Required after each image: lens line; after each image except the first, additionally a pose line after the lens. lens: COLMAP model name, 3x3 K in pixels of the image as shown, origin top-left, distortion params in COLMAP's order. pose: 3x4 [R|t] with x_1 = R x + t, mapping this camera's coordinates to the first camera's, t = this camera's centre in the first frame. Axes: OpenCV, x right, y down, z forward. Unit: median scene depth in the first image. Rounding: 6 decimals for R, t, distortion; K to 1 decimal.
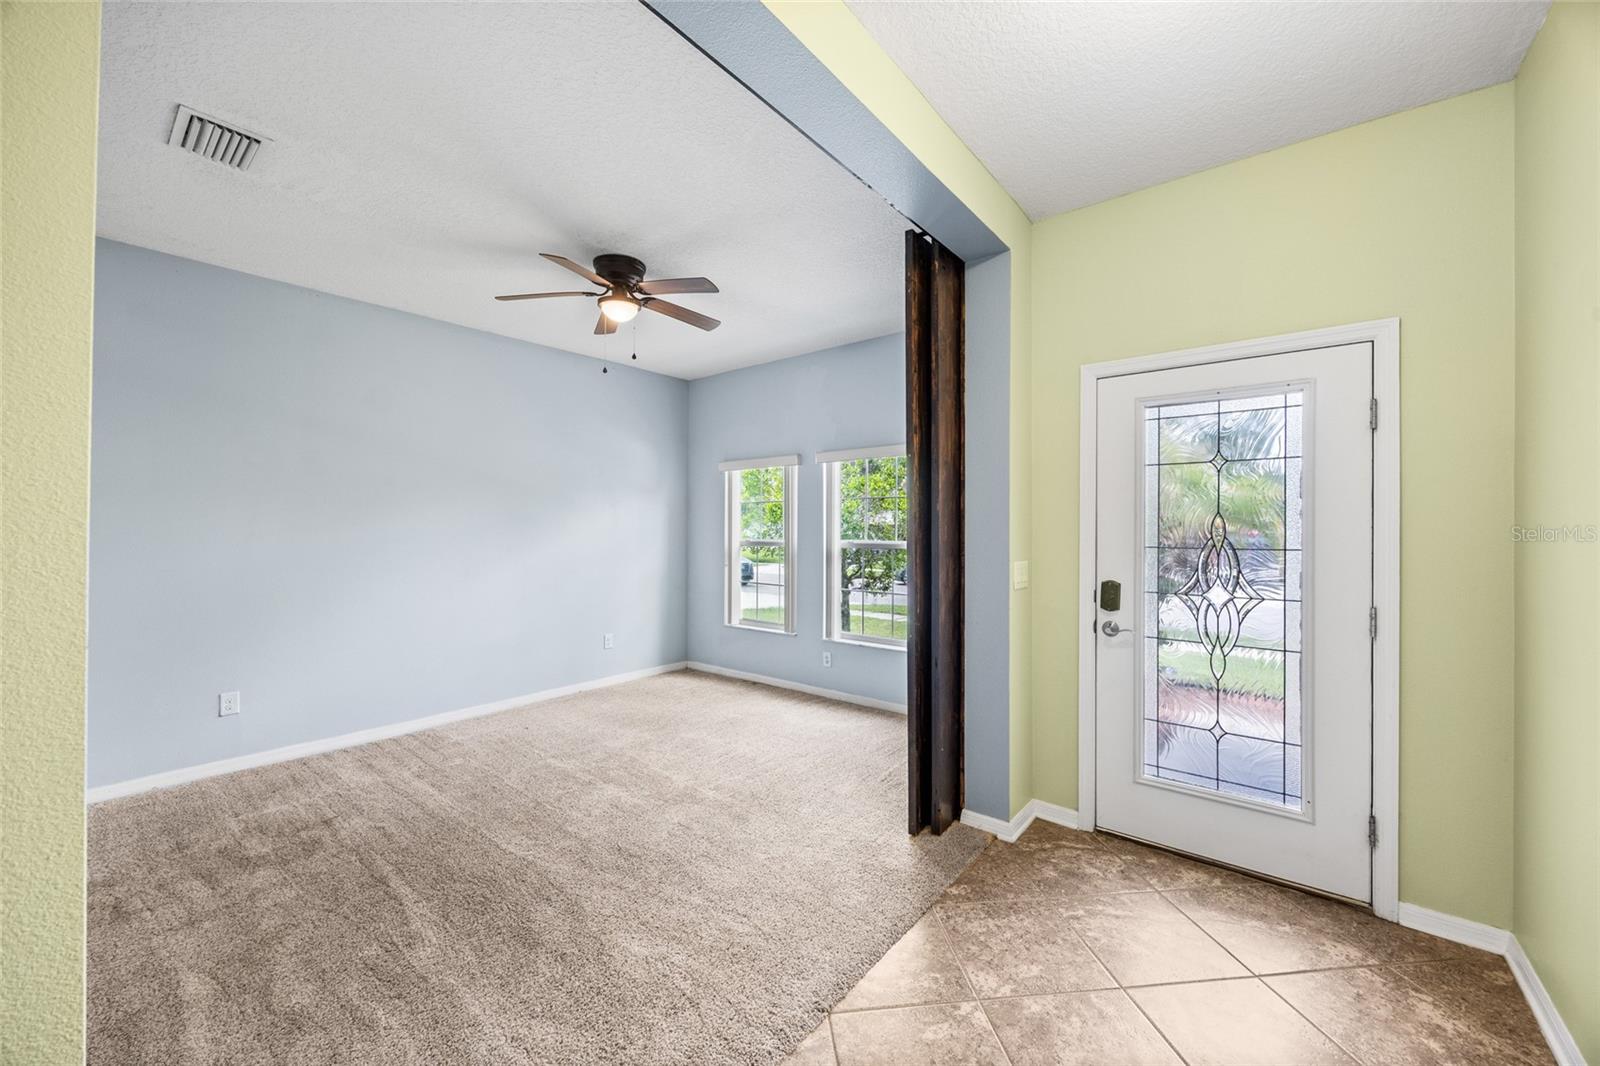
lens RADIAL K [[610.5, 0, 797.3], [0, 610.5, 521.4], [0, 0, 1]] dist [-0.001482, -0.000290]
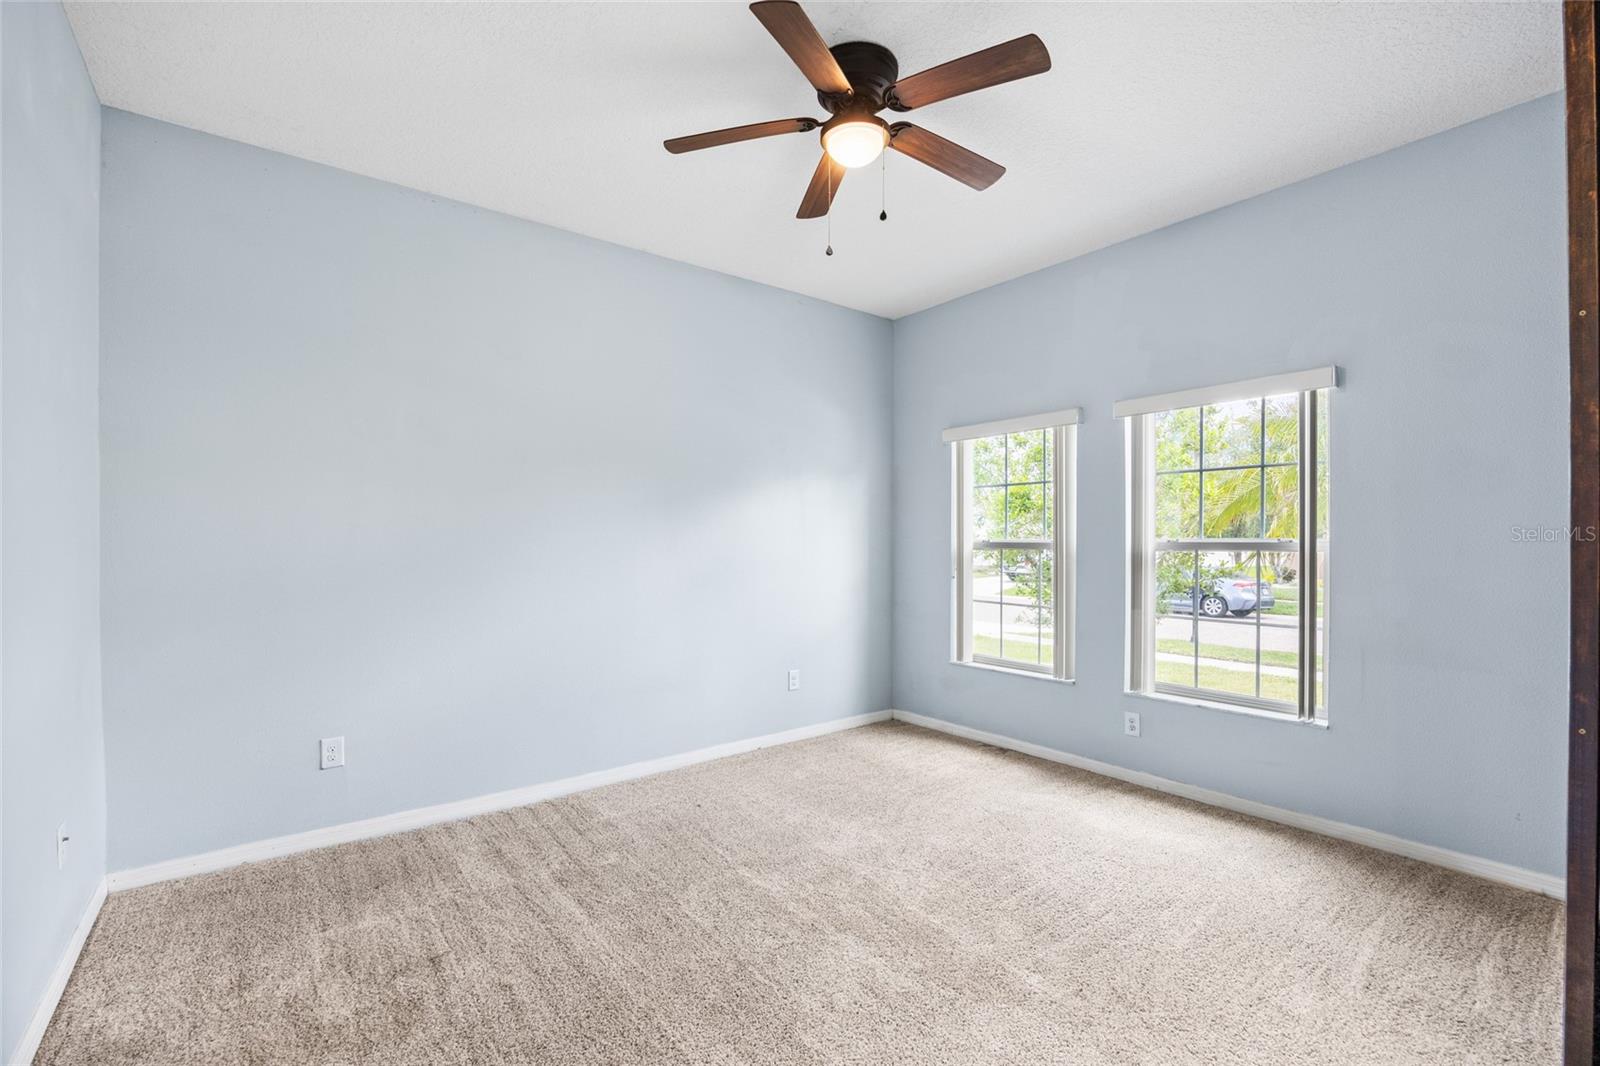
lens RADIAL K [[702.2, 0, 799.6], [0, 702.2, 540.6], [0, 0, 1]] dist [-0.013653, 0.001186]
pose [[0.974931, -0.002498, -0.222495, -0.175904], [0.005635, 0.999893, 0.013464, 0.029440], [0.222437, -0.014381, 0.974841, 0.287071]]
